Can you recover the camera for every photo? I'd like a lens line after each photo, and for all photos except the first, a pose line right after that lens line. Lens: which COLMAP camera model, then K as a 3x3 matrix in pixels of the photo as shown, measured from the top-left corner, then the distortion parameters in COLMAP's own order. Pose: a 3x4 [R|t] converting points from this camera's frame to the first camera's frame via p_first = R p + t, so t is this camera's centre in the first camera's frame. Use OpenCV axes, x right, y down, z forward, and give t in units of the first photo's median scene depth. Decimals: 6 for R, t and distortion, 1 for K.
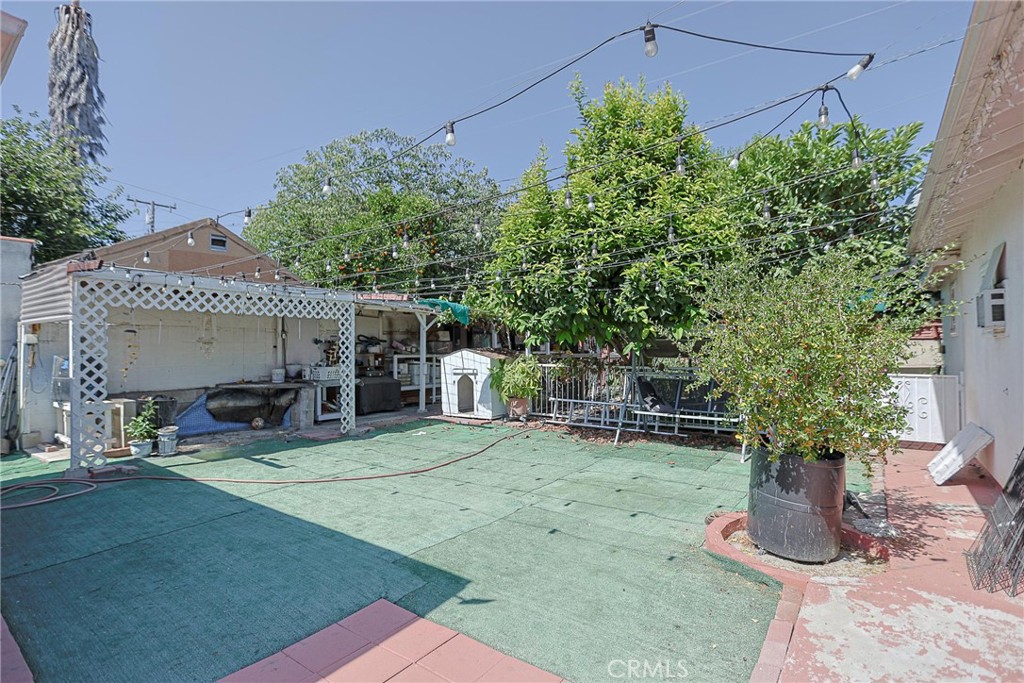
lens RADIAL K [[501.8, 0, 512.0], [0, 501.8, 341.5], [0, 0, 1]] dist [-0.044610, 0.015328]
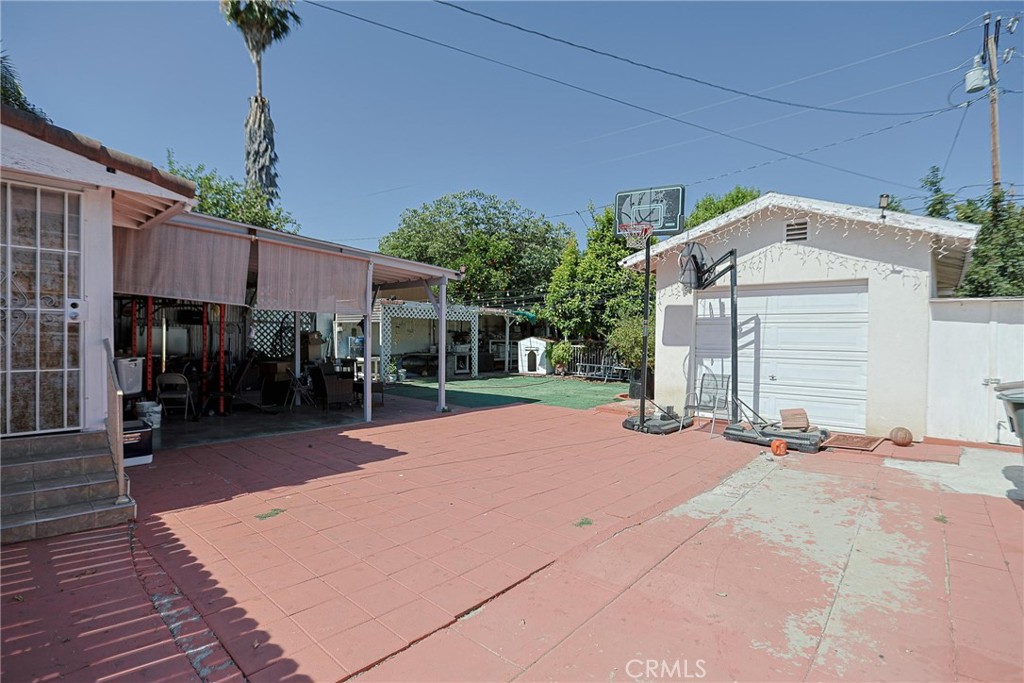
lens RADIAL K [[501.8, 0, 512.0], [0, 501.8, 341.5], [0, 0, 1]] dist [-0.044610, 0.015328]
pose [[0.994633, 0.018471, -0.101800, 0.021718], [-0.016588, 0.999676, 0.019313, -0.002514], [0.102123, -0.017521, 0.994617, -0.848188]]
